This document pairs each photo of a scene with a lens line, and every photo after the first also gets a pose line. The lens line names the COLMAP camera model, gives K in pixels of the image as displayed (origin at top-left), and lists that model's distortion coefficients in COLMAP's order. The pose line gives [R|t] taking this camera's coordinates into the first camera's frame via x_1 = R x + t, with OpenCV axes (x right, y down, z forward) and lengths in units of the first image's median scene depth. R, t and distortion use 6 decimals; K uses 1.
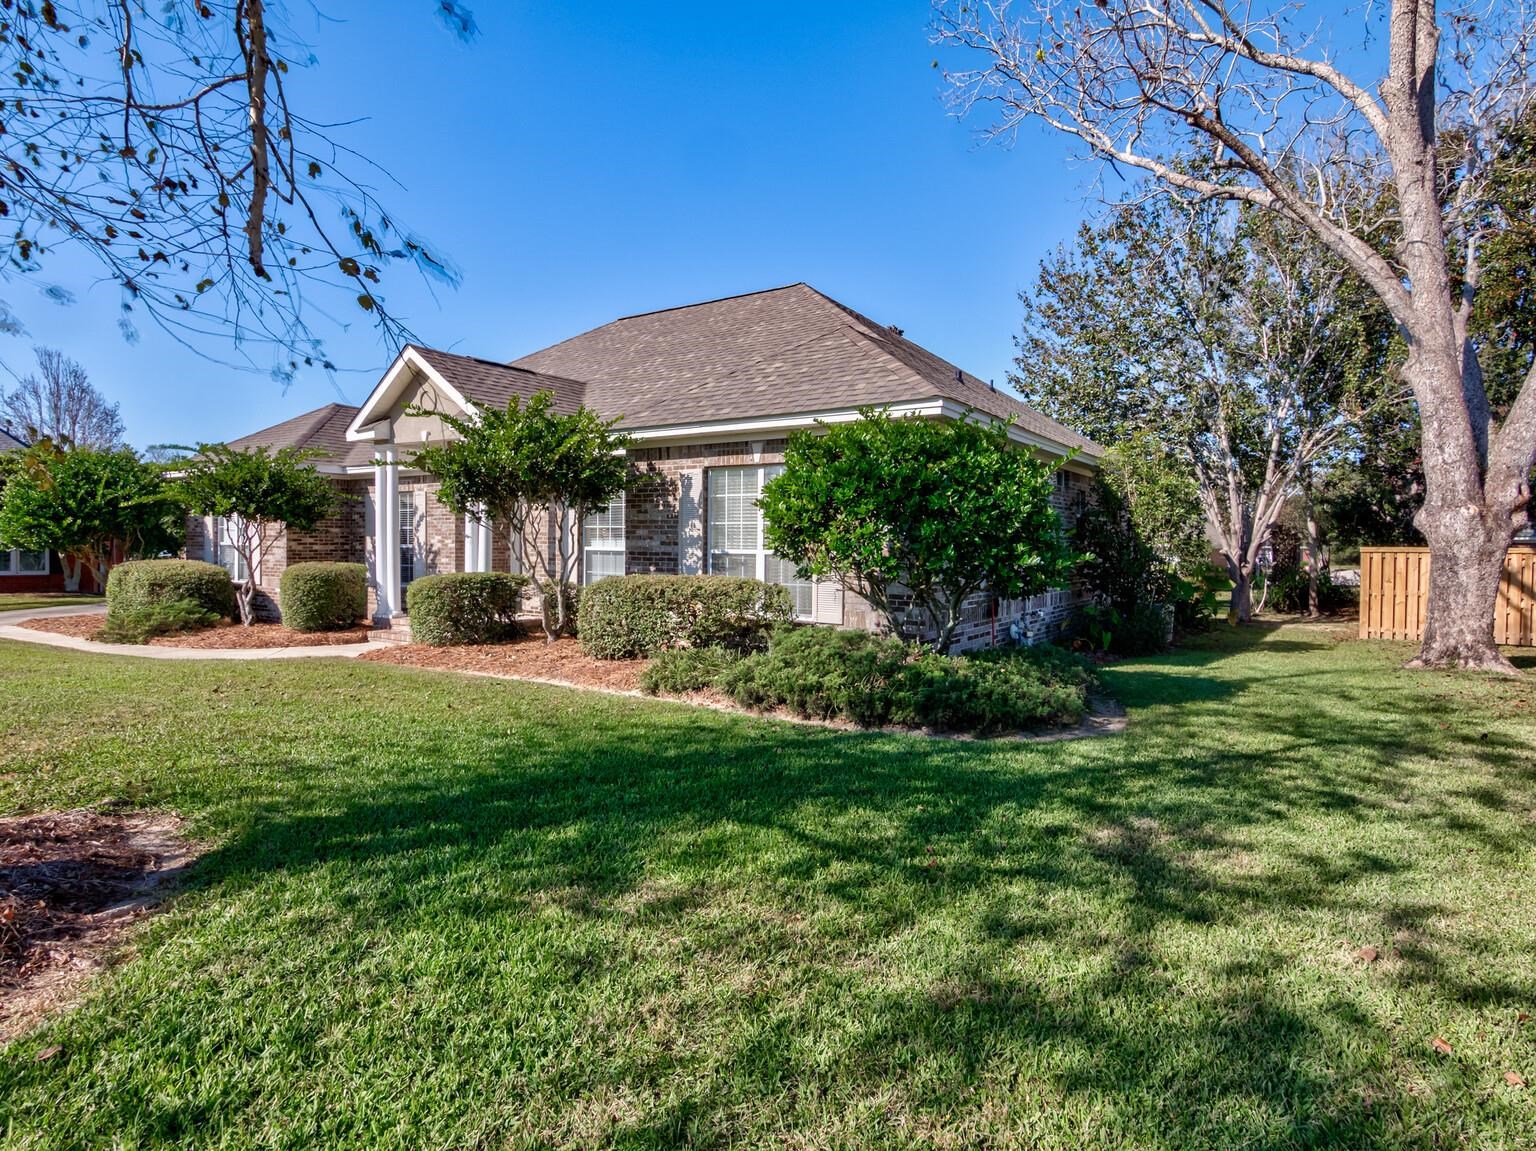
lens RADIAL K [[804.5, 0, 765.7], [0, 804.5, 580.1], [0, 0, 1]] dist [0.011153, -0.014533]
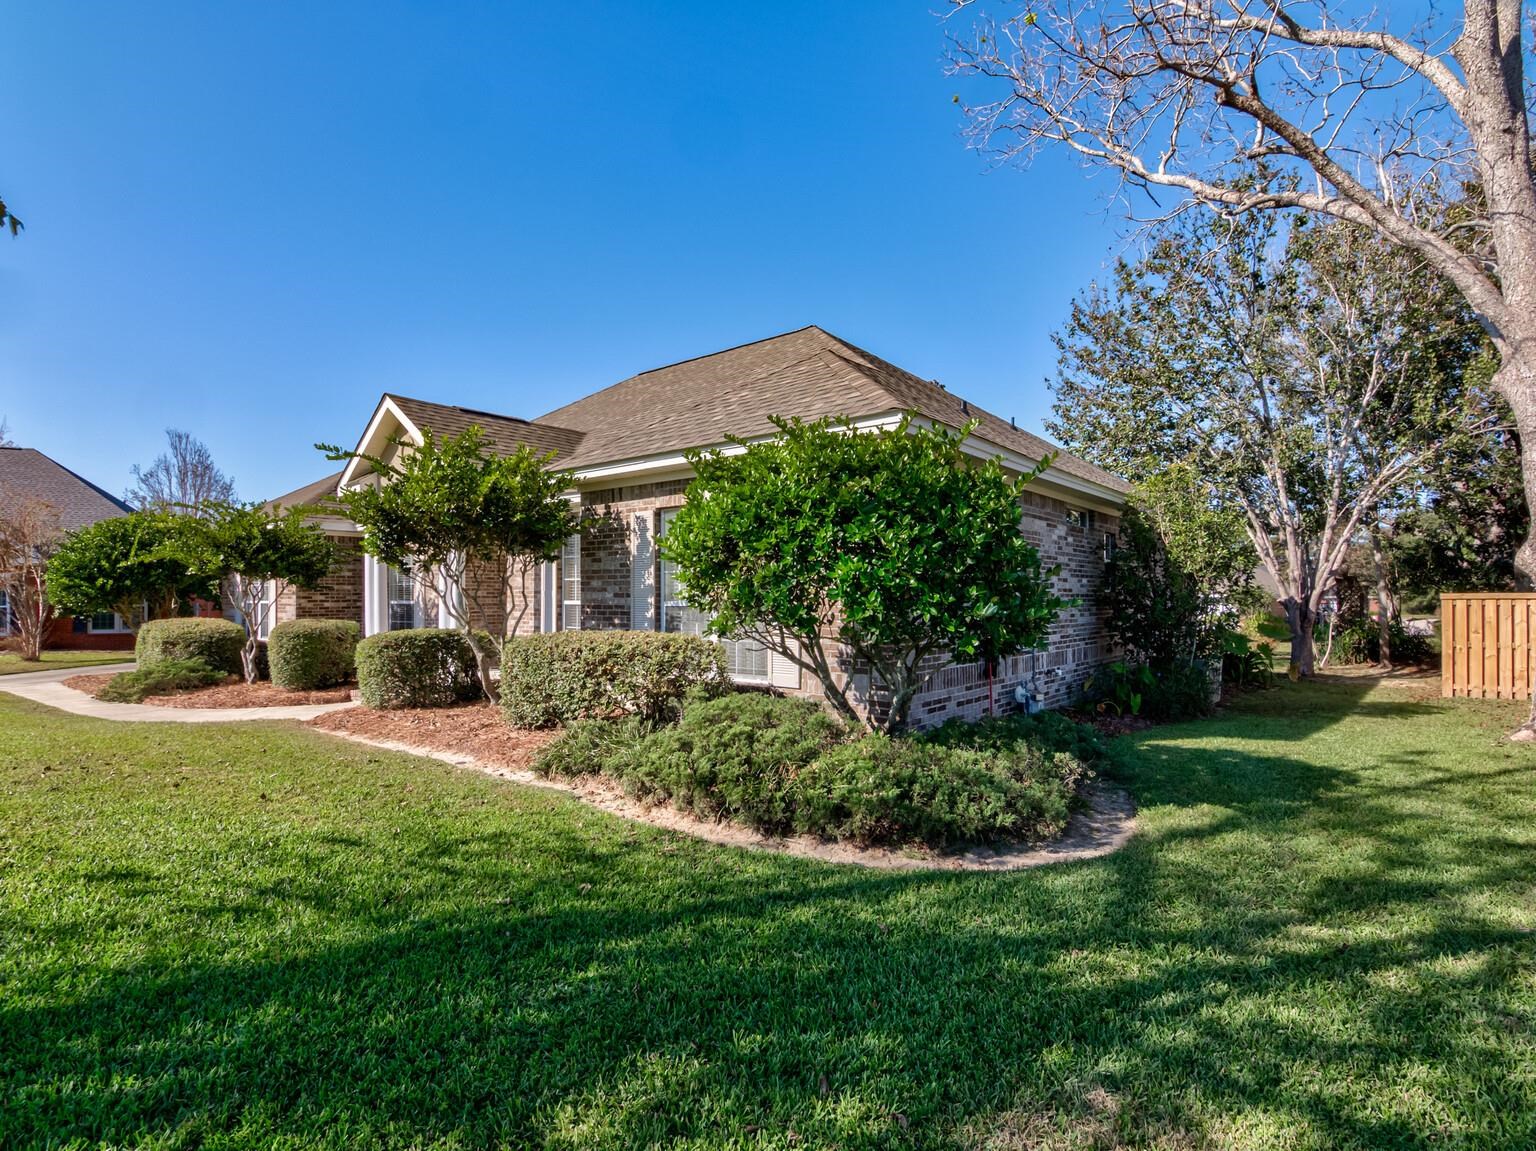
lens RADIAL K [[753.7, 0, 769.4], [0, 753.7, 613.4], [0, 0, 1]] dist [0.000450, -0.008135]
pose [[0.996268, -0.008149, -0.085933, 0.075400], [0.005875, 0.999627, -0.026677, -0.001508], [0.086118, 0.026073, 0.995944, 0.119605]]
